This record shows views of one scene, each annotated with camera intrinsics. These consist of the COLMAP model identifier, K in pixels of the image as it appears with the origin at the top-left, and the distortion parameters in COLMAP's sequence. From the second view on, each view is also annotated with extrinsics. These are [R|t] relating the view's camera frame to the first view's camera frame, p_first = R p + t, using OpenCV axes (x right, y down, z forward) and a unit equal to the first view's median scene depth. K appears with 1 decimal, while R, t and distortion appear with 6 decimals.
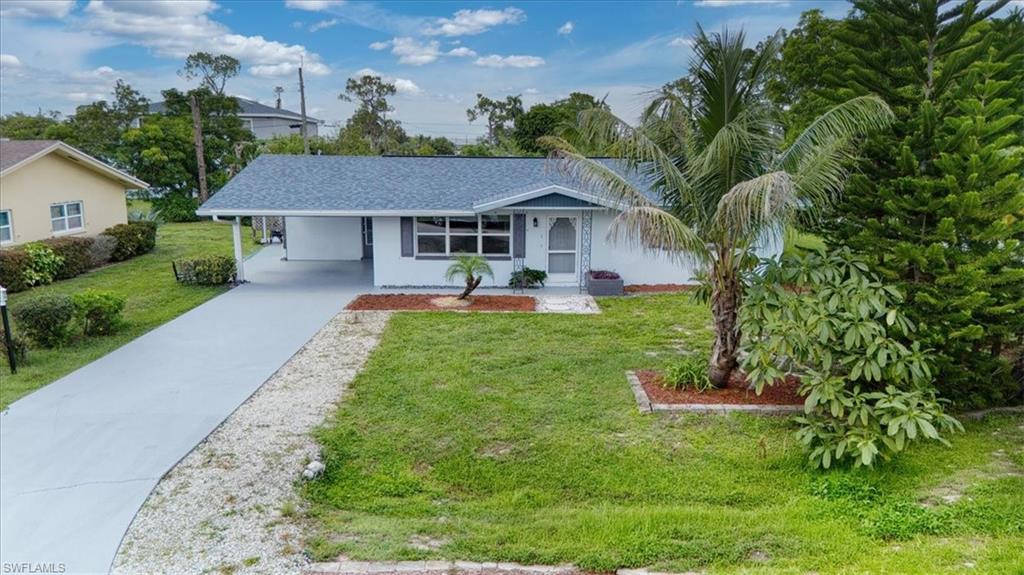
lens RADIAL K [[717.0, 0, 512.0], [0, 717.0, 287.5], [0, 0, 1]] dist [0.005770, 0.000720]
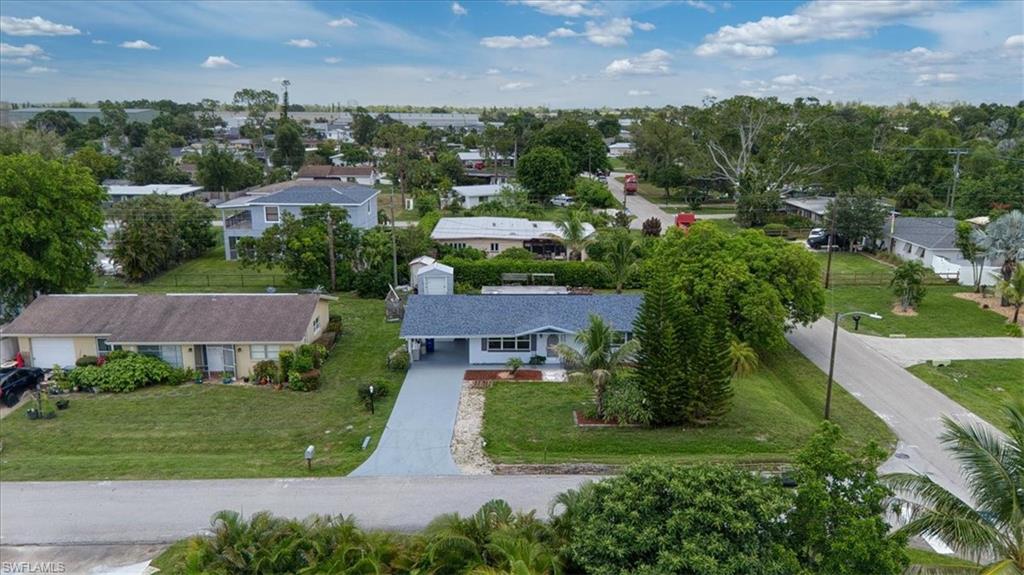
lens RADIAL K [[717.0, 0, 512.0], [0, 717.0, 287.5], [0, 0, 1]] dist [0.005770, 0.000720]
pose [[0.999984, -0.004347, 0.003670, -0.068750], [0.004223, 0.999440, 0.033186, -0.330656], [-0.003812, -0.033170, 0.999442, -1.303727]]
